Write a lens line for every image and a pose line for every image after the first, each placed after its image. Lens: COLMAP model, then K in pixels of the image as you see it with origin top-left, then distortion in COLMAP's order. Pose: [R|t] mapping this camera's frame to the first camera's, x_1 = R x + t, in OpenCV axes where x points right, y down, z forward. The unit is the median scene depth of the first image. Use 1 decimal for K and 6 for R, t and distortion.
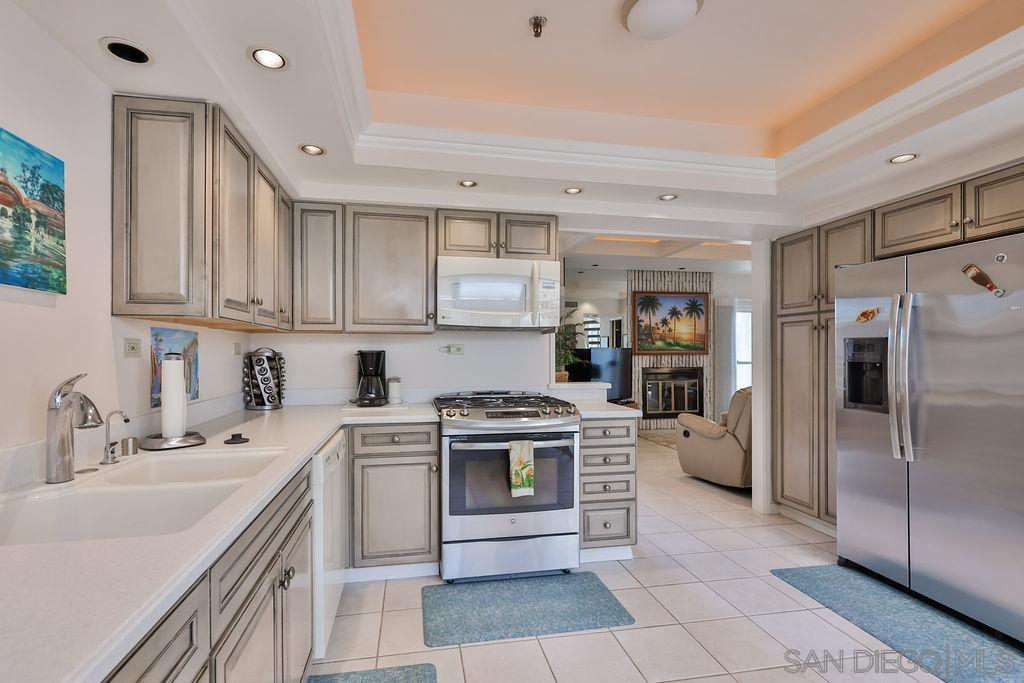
lens RADIAL K [[482.5, 0, 479.1], [0, 482.5, 354.1], [0, 0, 1]] dist [0.002981, -0.001045]
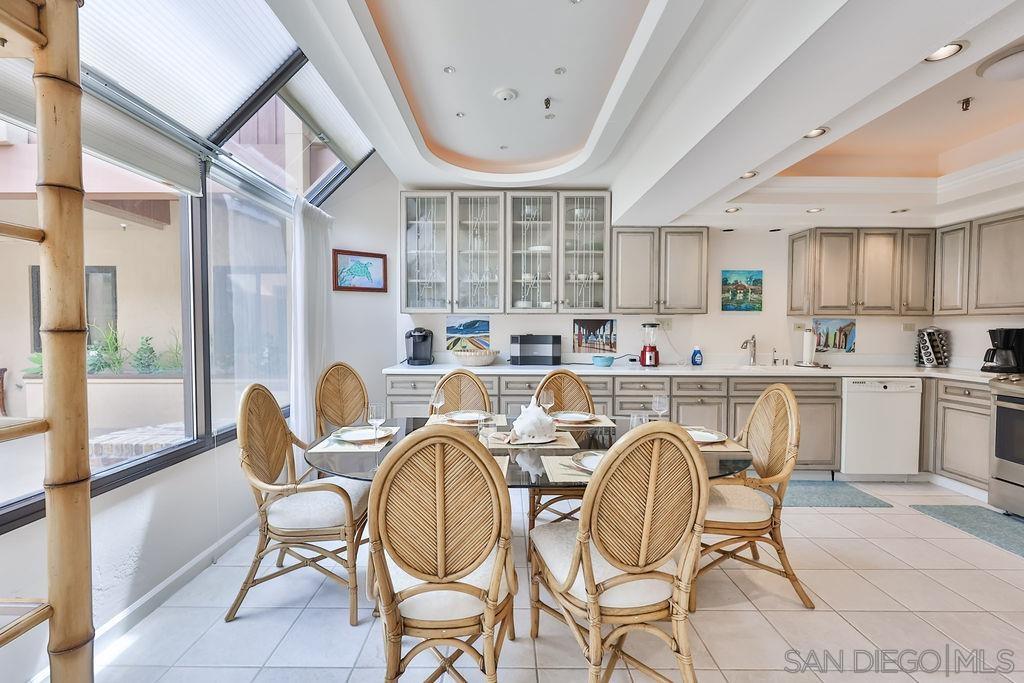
lens RADIAL K [[448.2, 0, 511.1], [0, 448.2, 344.4], [0, 0, 1]] dist [-0.000370, -0.000498]
pose [[-0.132931, 0.033605, -0.990555, 0.463130], [-0.002422, 0.999411, 0.034231, -0.001122], [0.991122, 0.006949, -0.132771, -0.046450]]
